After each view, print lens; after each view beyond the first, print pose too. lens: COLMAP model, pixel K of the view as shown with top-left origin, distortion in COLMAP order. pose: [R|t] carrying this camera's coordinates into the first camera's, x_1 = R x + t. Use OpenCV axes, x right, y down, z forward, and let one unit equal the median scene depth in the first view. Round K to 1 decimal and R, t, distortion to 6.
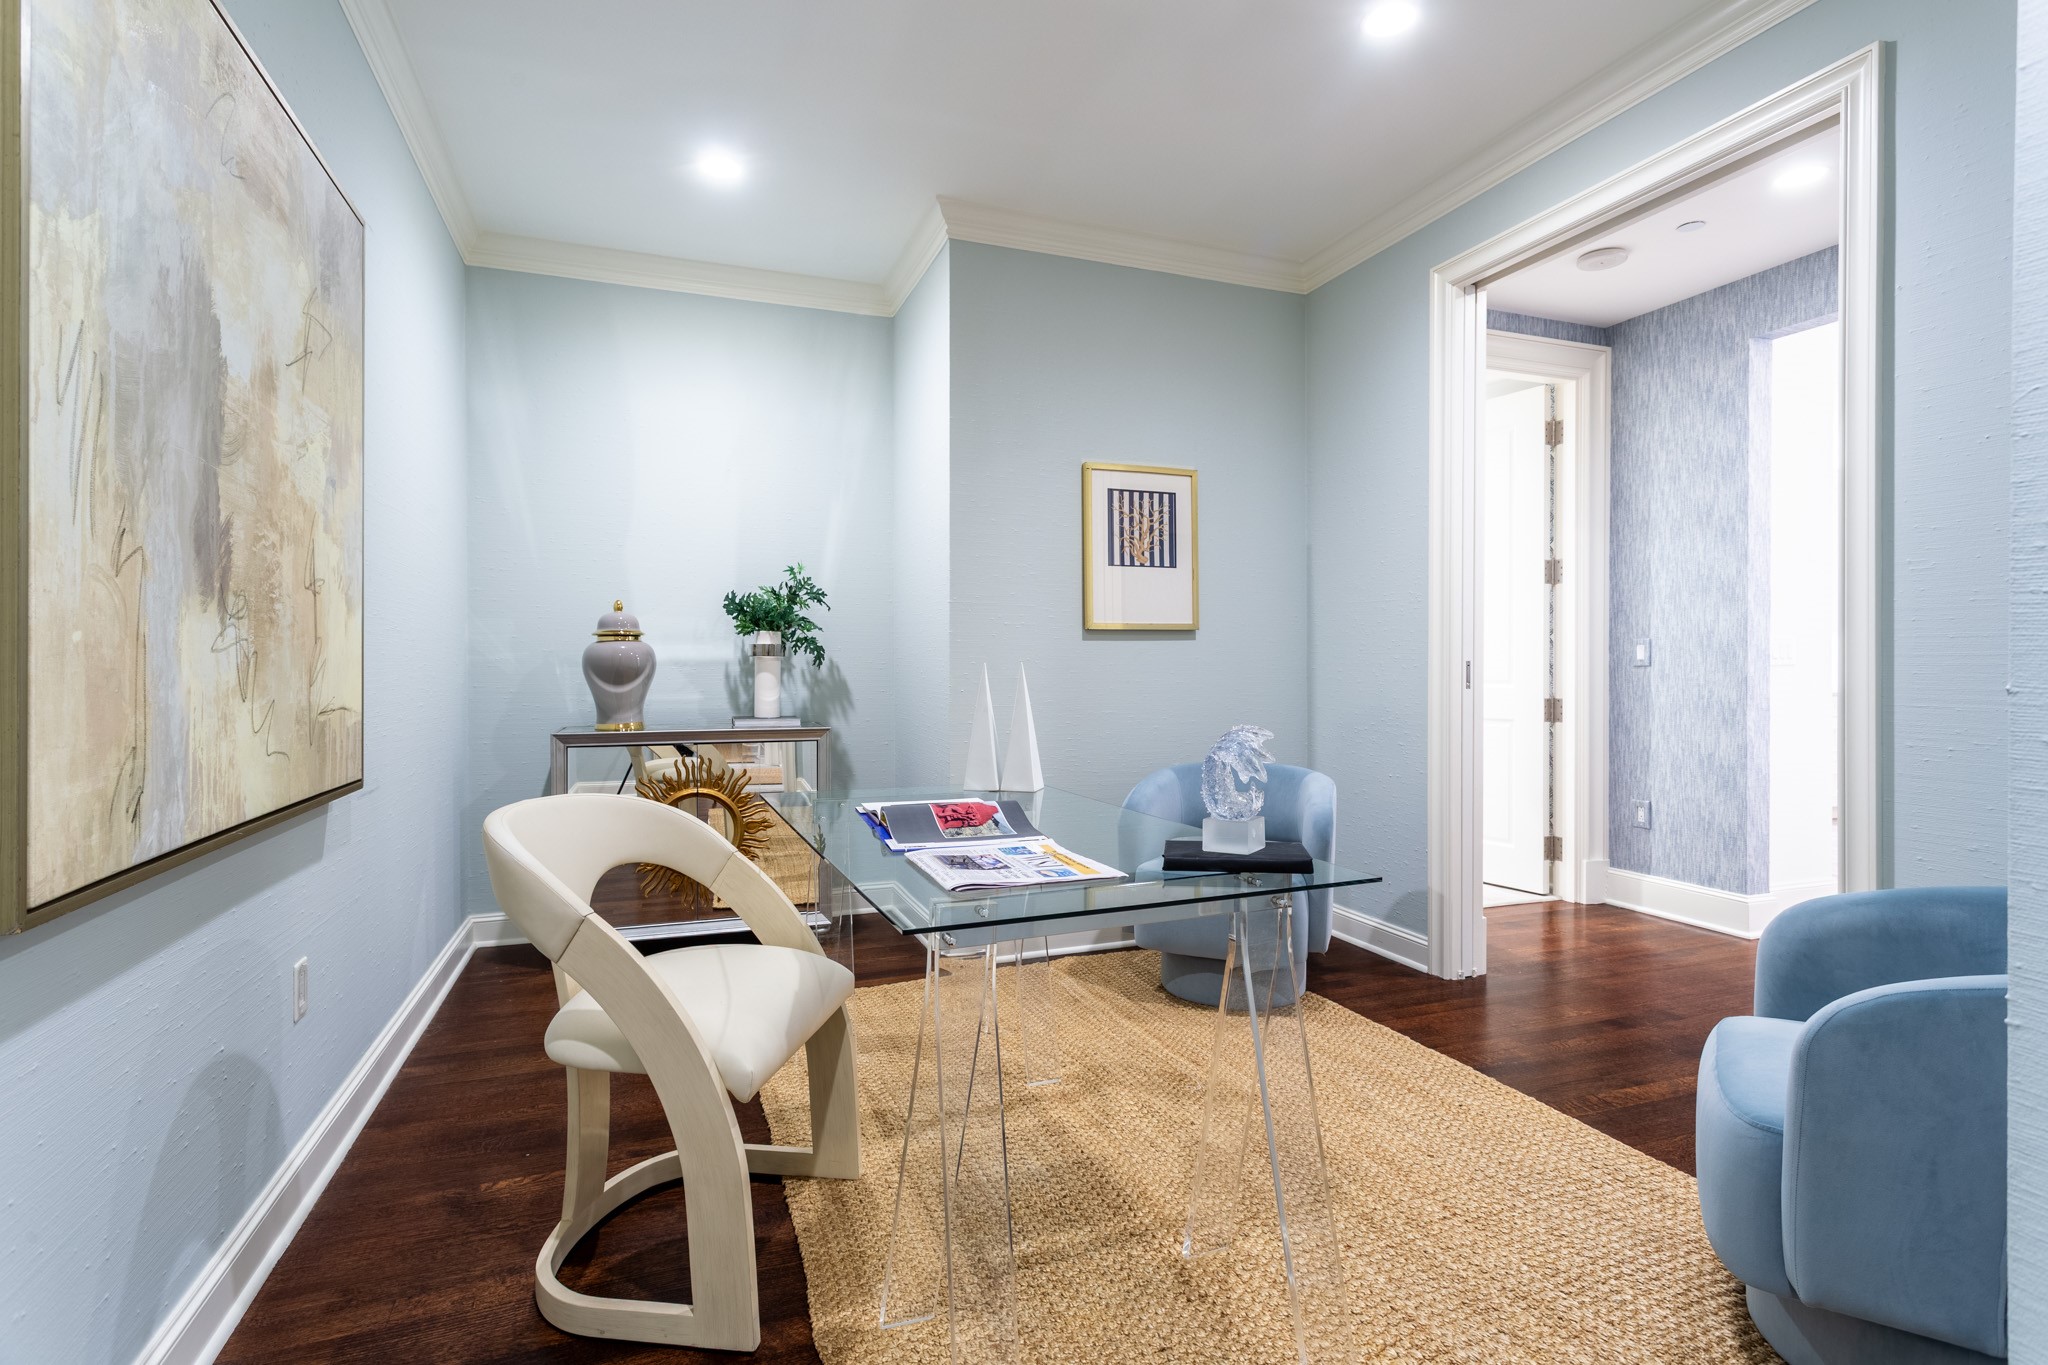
lens RADIAL K [[978.2, 0, 1028.2], [0, 978.2, 672.6], [0, 0, 1]] dist [0.002933, 0.000469]
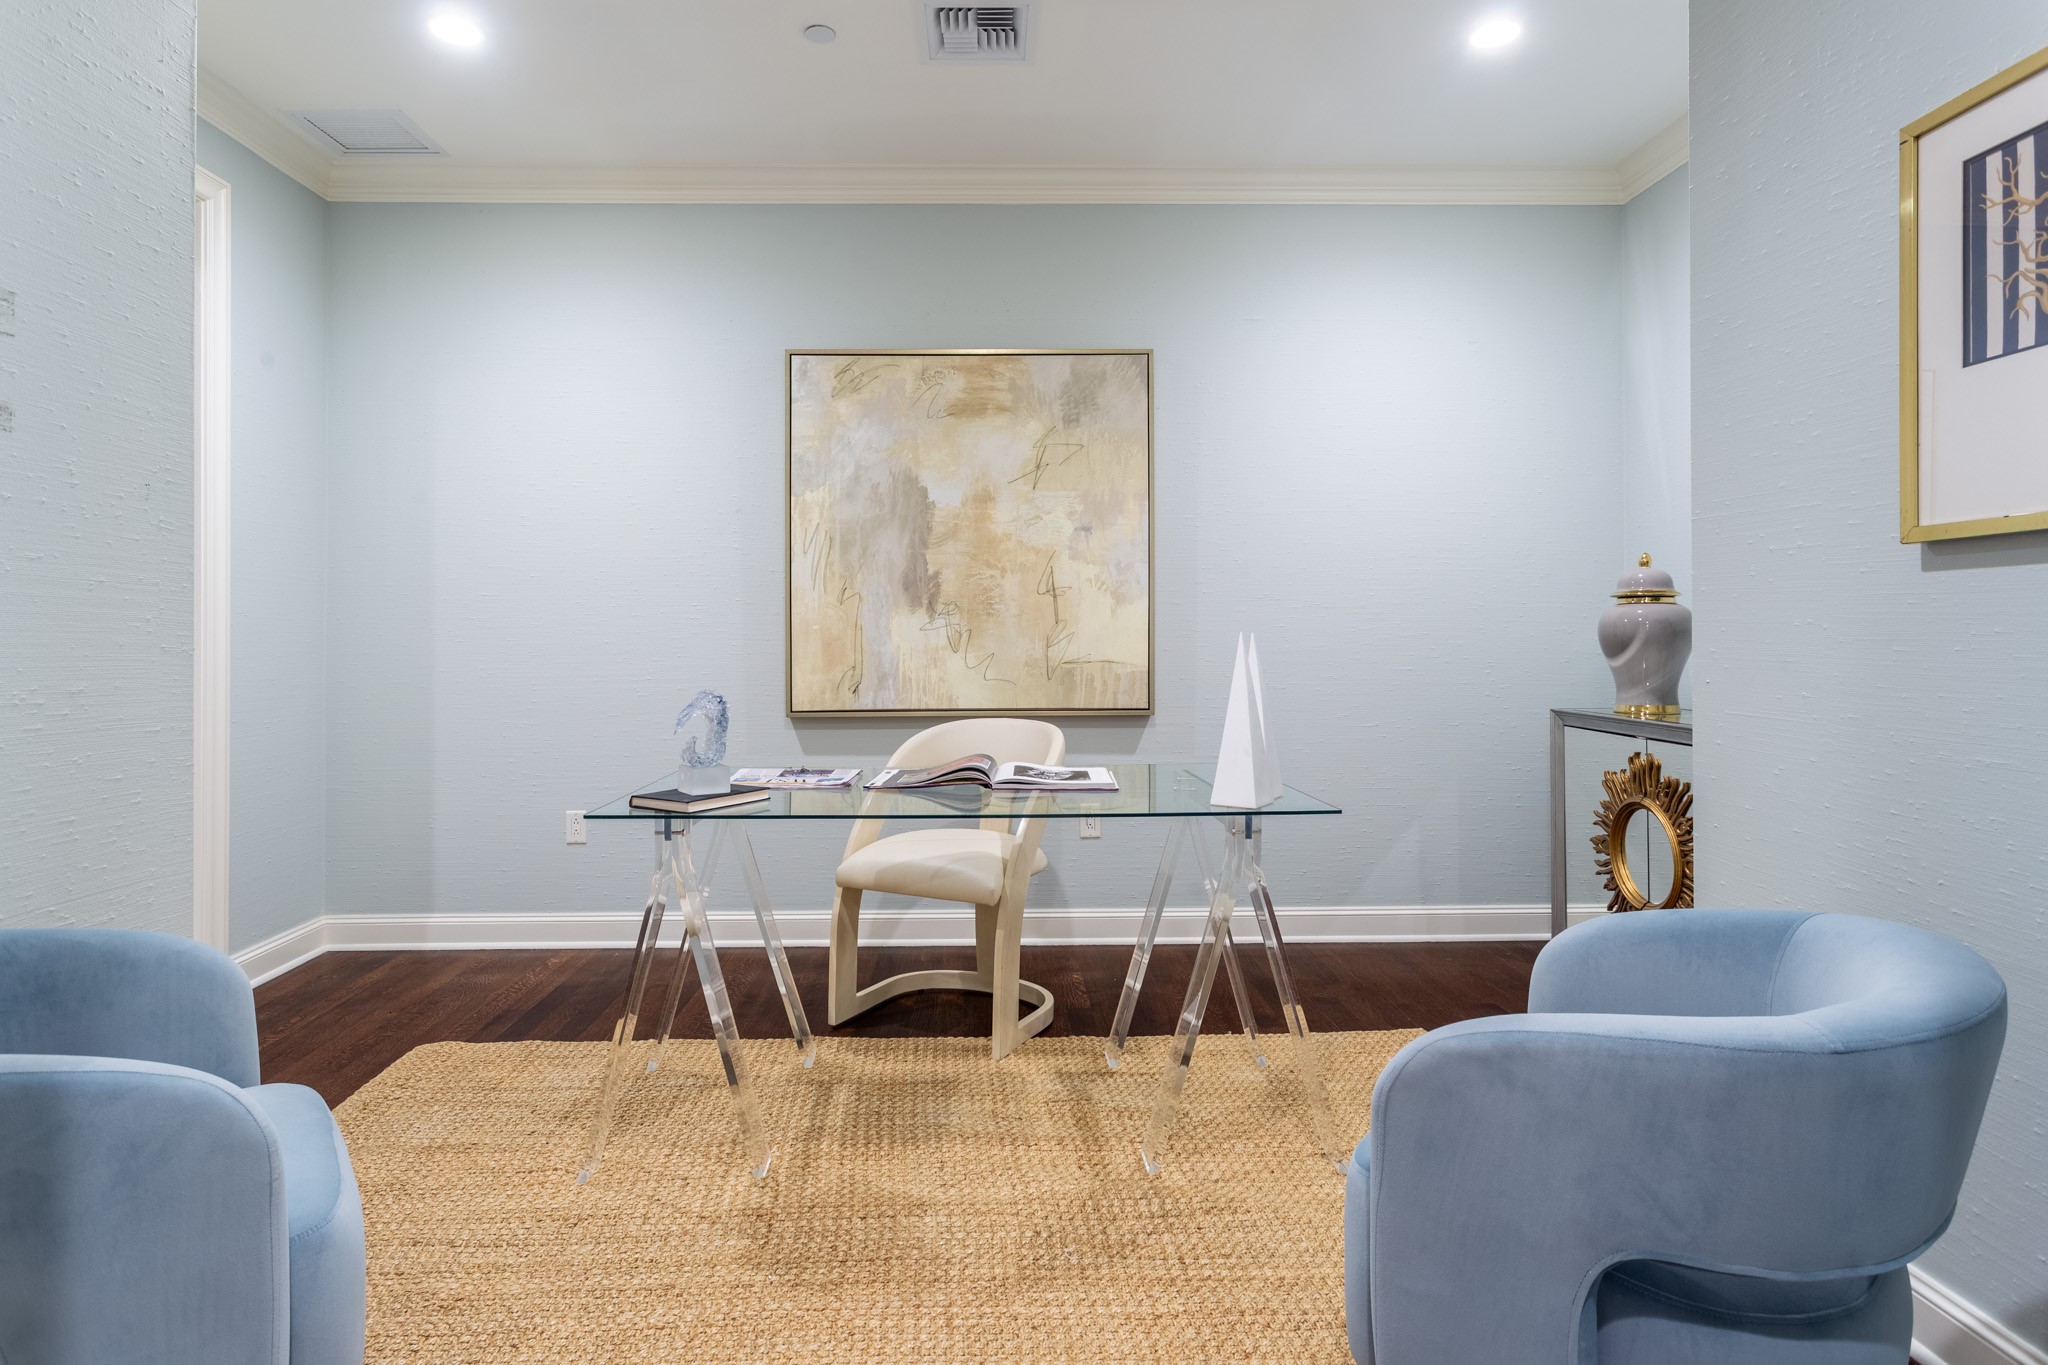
lens RADIAL K [[1075.2, 0, 1007.6], [0, 1075.2, 633.7], [0, 0, 1]] dist [-0.004308, 0.000529]
pose [[-0.329021, -0.001341, -0.944322, 1.169825], [-0.004357, 0.999991, 0.000098, -0.011176], [0.944313, 0.004147, -0.329023, 1.568382]]
